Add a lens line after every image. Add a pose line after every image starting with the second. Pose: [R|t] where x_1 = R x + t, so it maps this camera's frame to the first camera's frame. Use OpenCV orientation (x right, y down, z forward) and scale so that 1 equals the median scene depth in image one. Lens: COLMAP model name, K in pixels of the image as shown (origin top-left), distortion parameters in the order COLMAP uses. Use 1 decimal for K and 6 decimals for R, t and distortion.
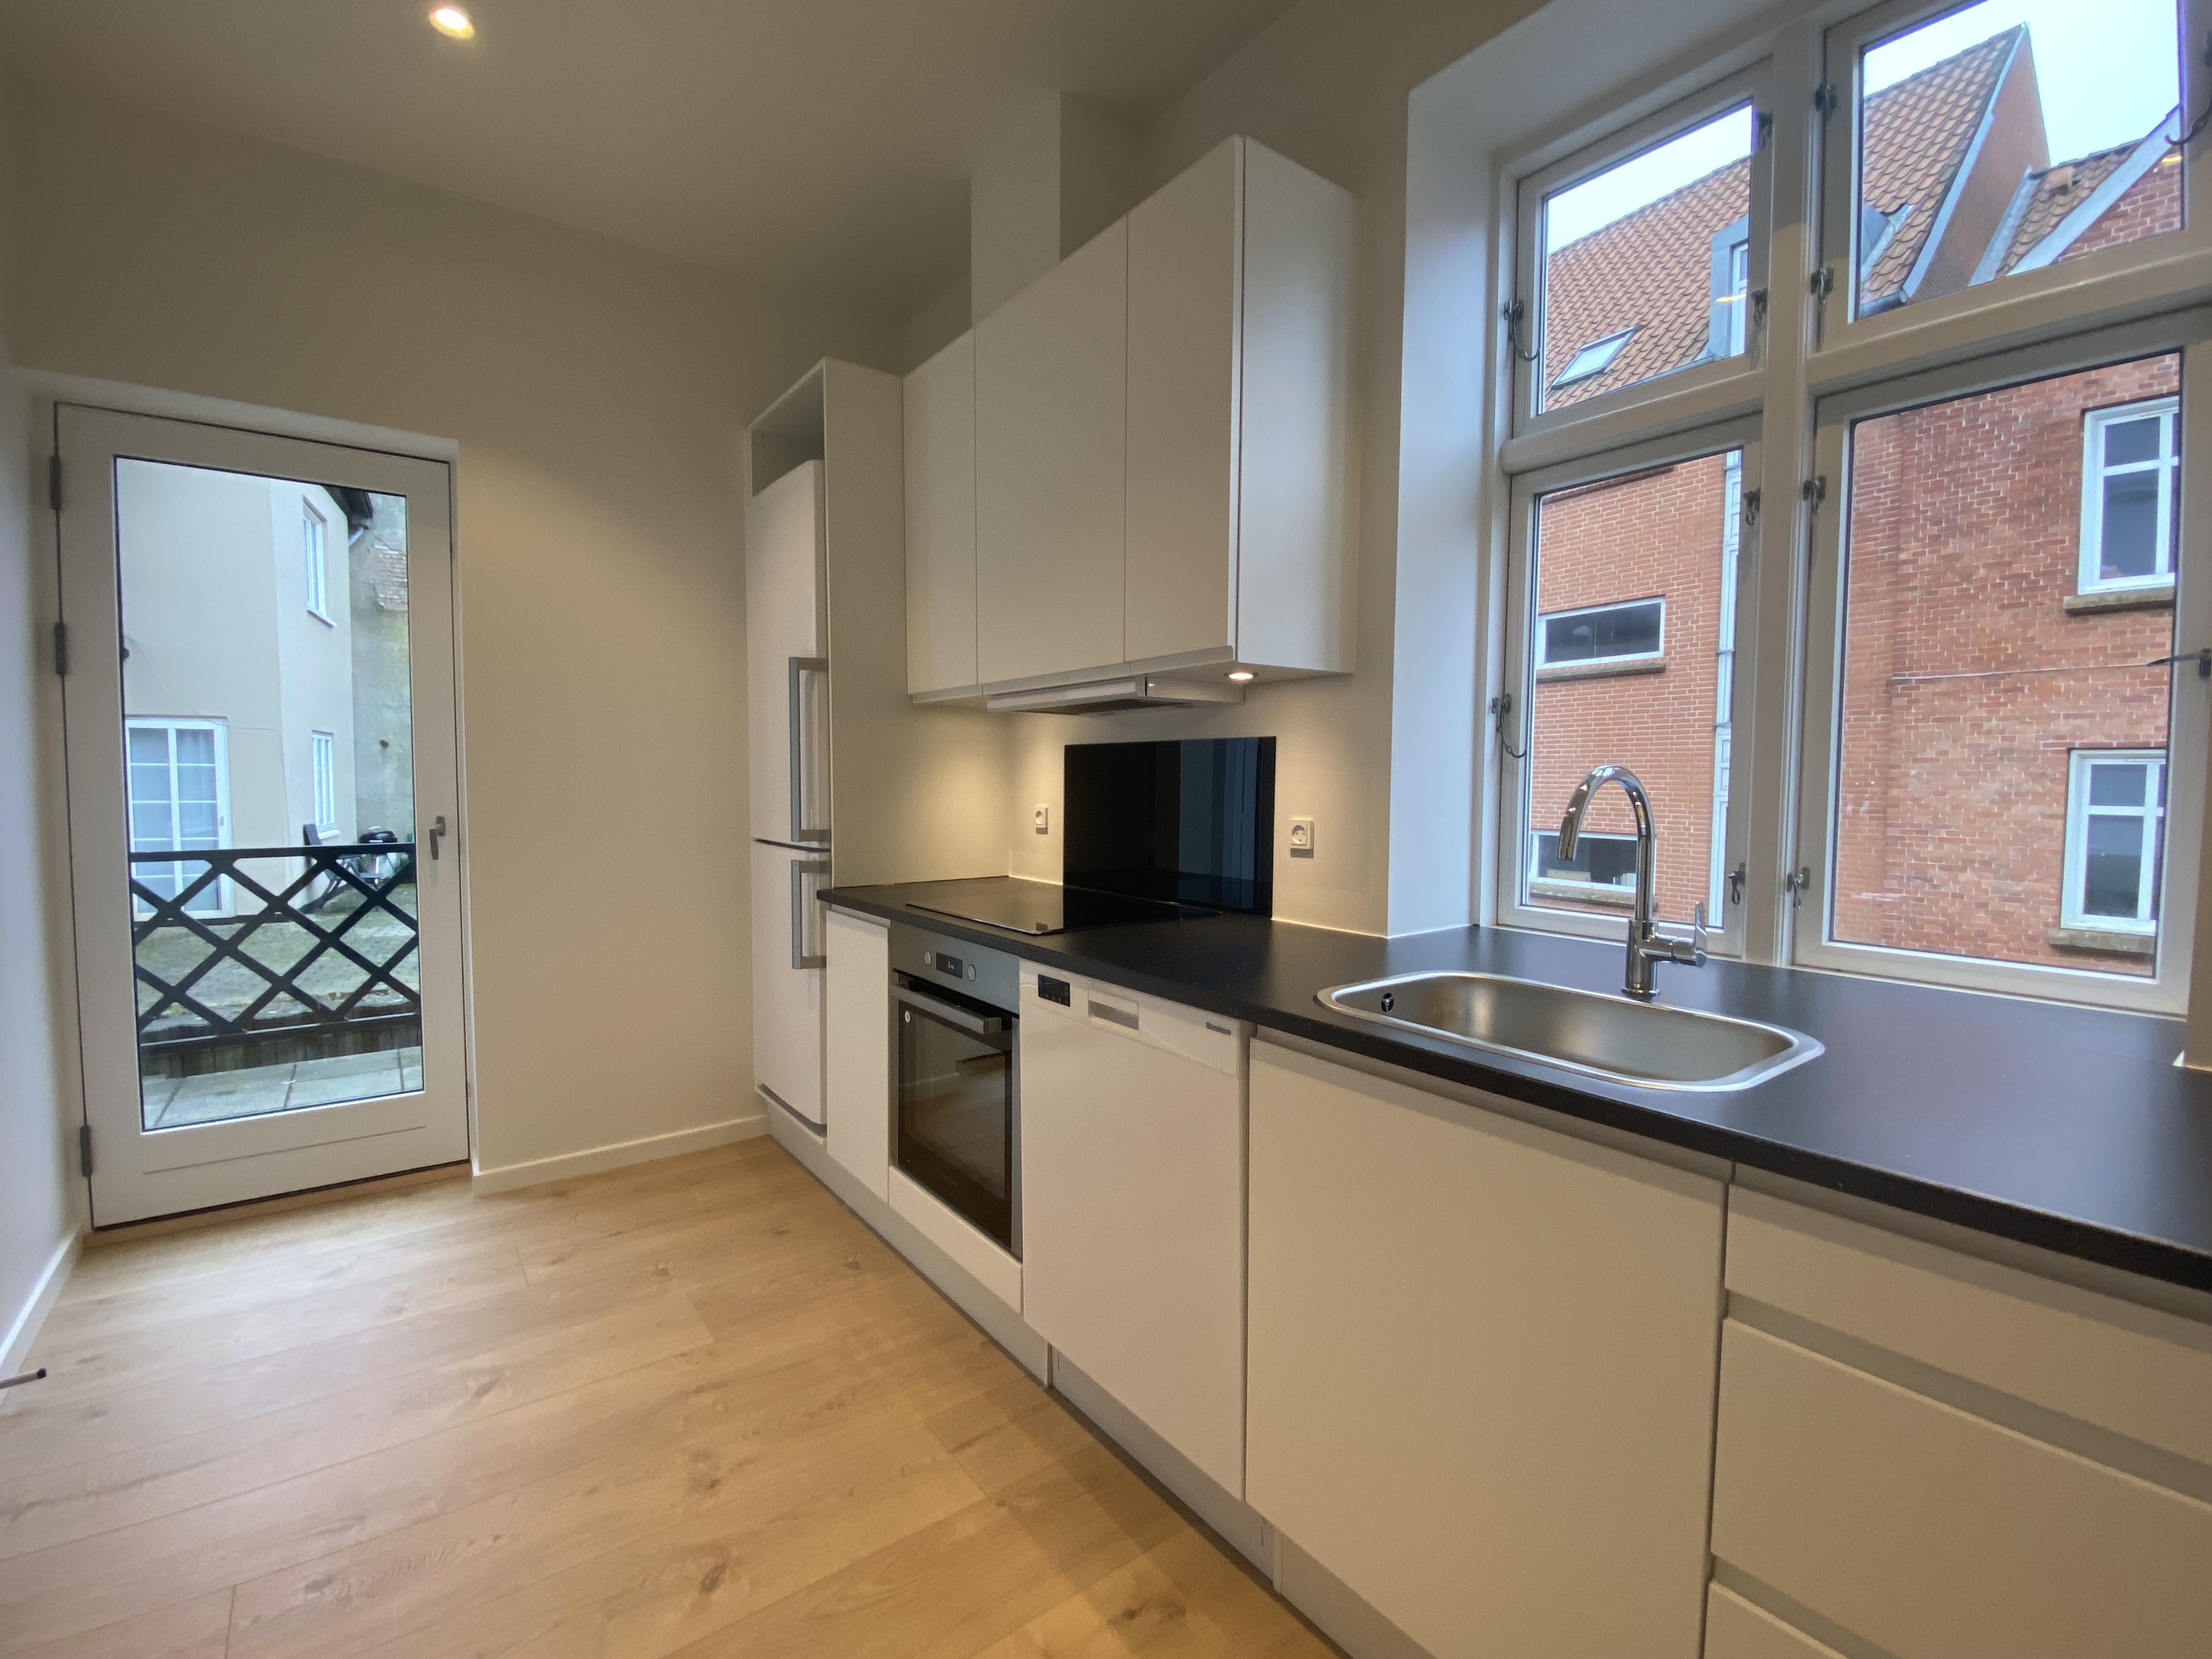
lens RADIAL K [[996.6, 0, 1099.2], [0, 996.6, 821.2], [0, 0, 1]] dist [-0.000085, -0.000763]
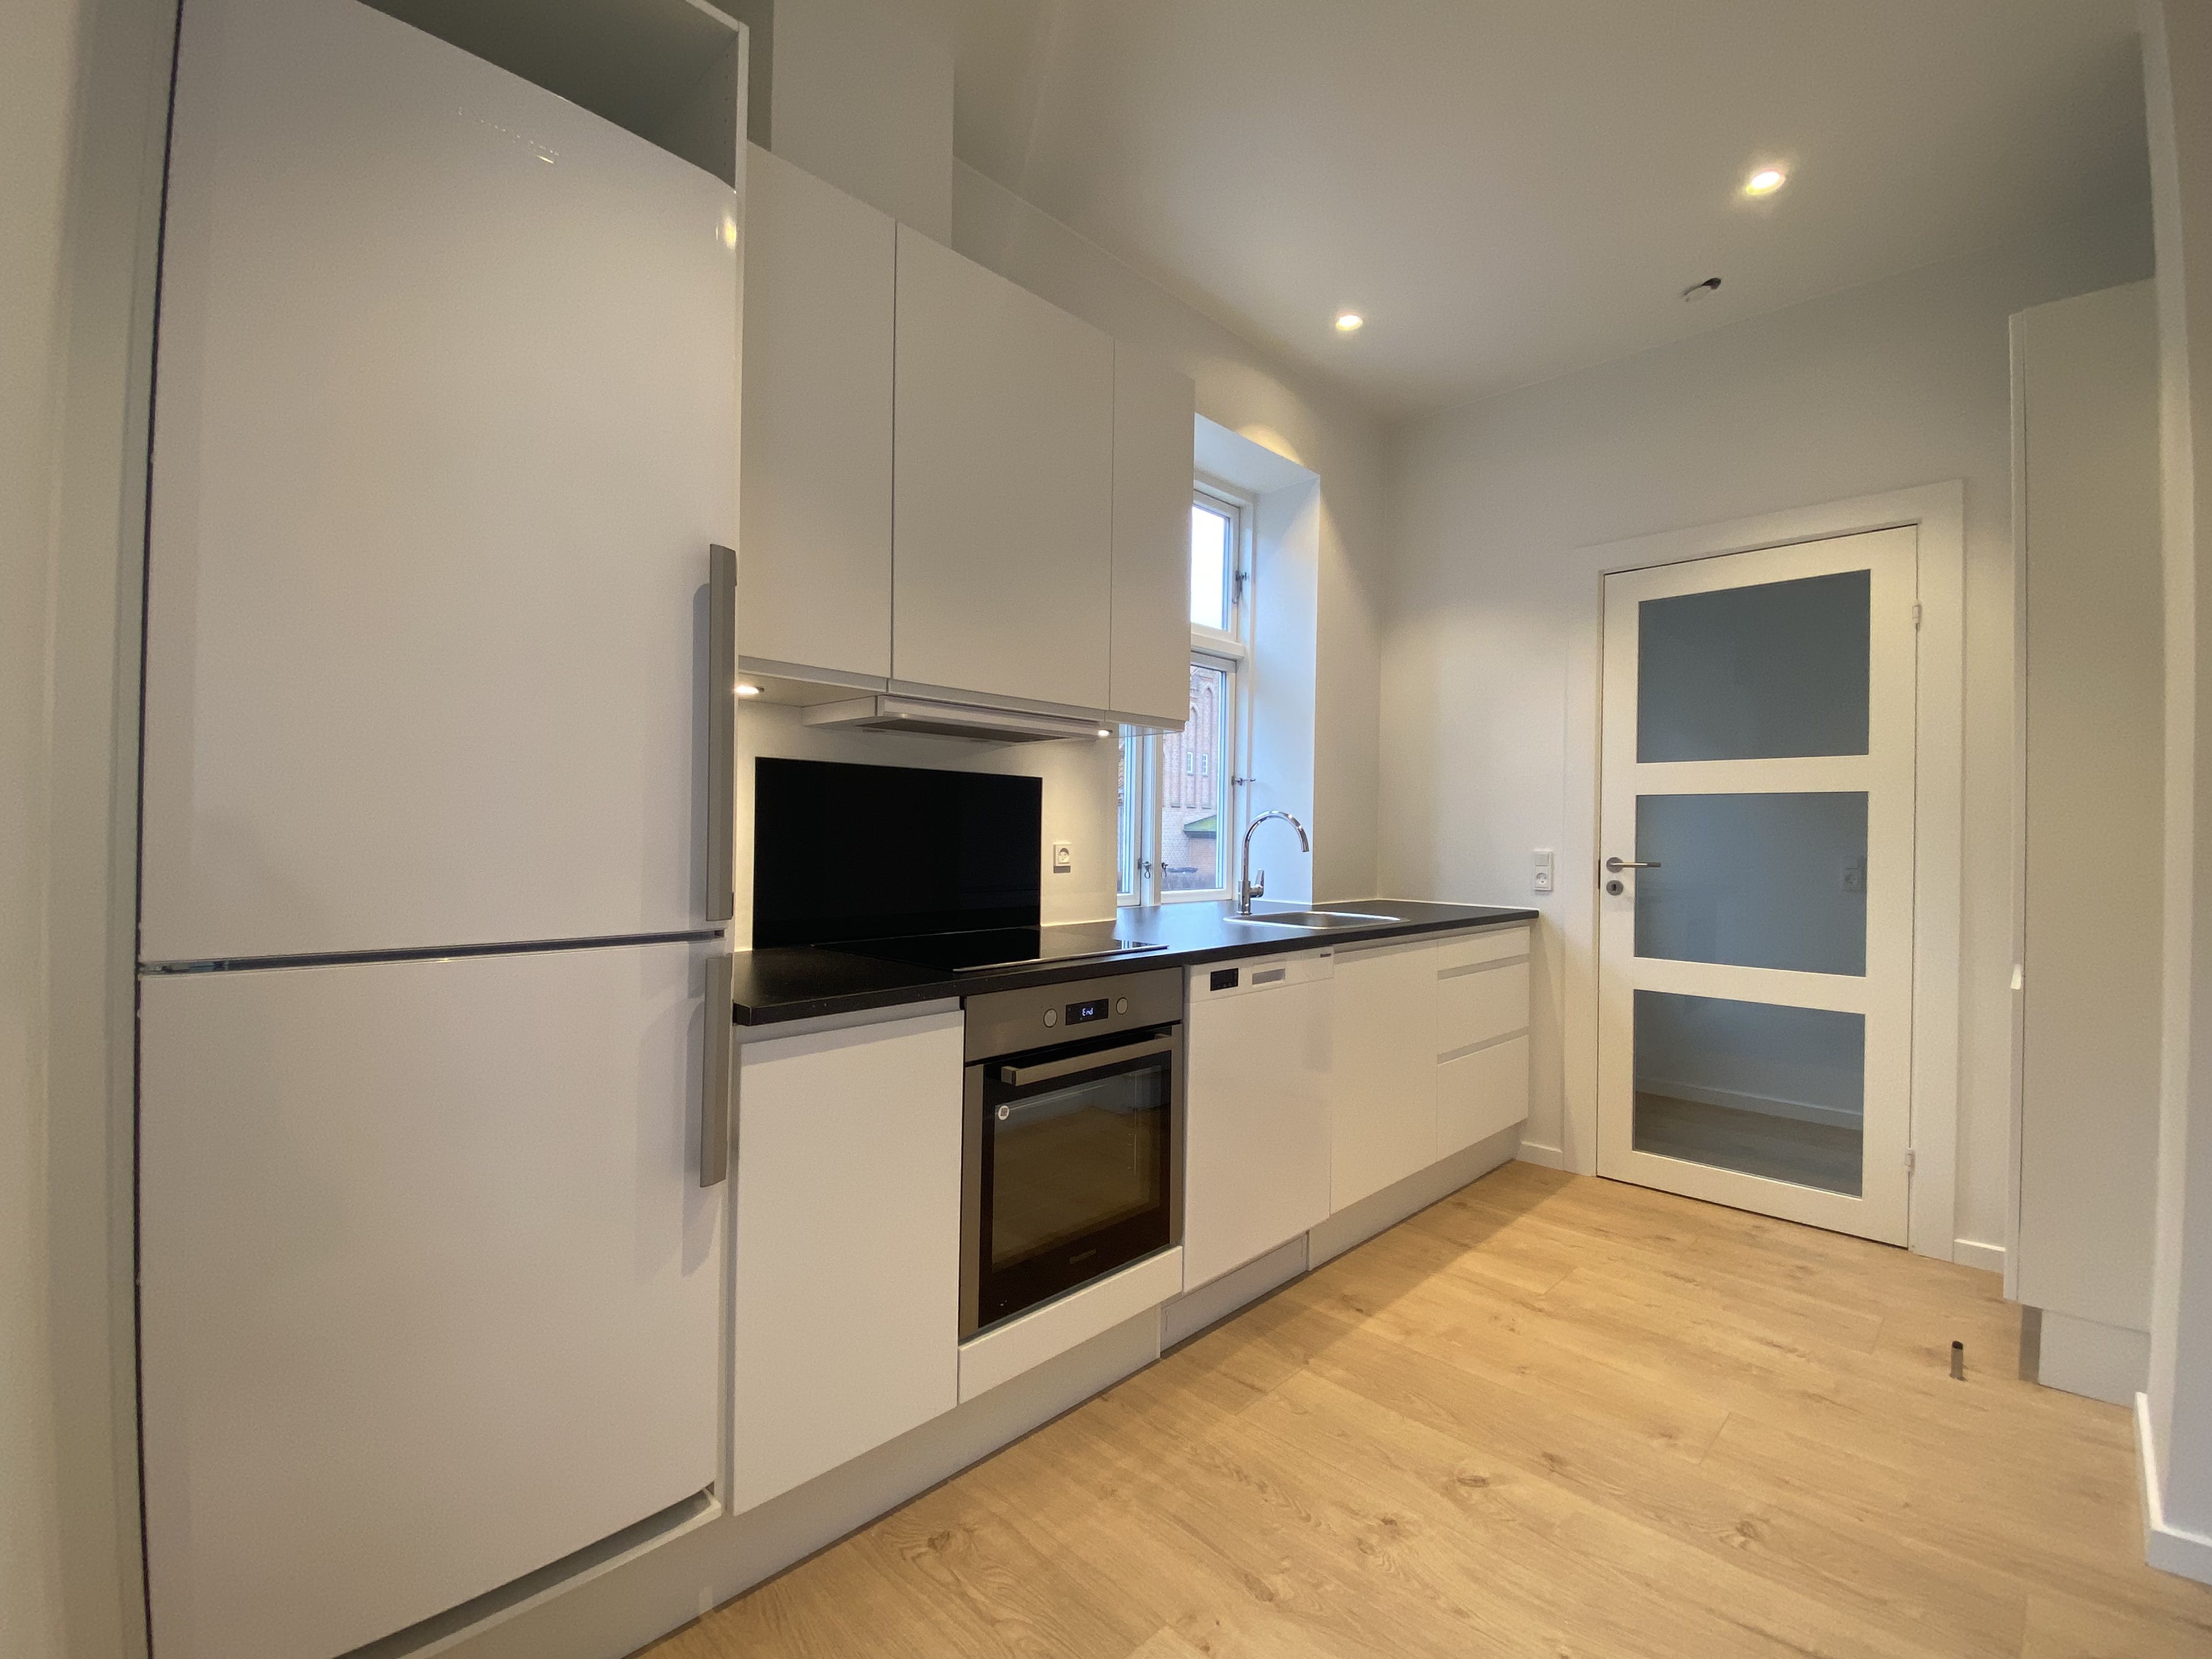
lens RADIAL K [[996.6, 0, 1095.1], [0, 996.6, 834.2], [0, 0, 1]] dist [-0.000085, -0.000763]
pose [[-0.161286, -0.008673, 0.986870, -1.196066], [0.036698, 0.999217, 0.014779, -0.033861], [-0.986225, 0.038600, -0.160842, 1.300165]]
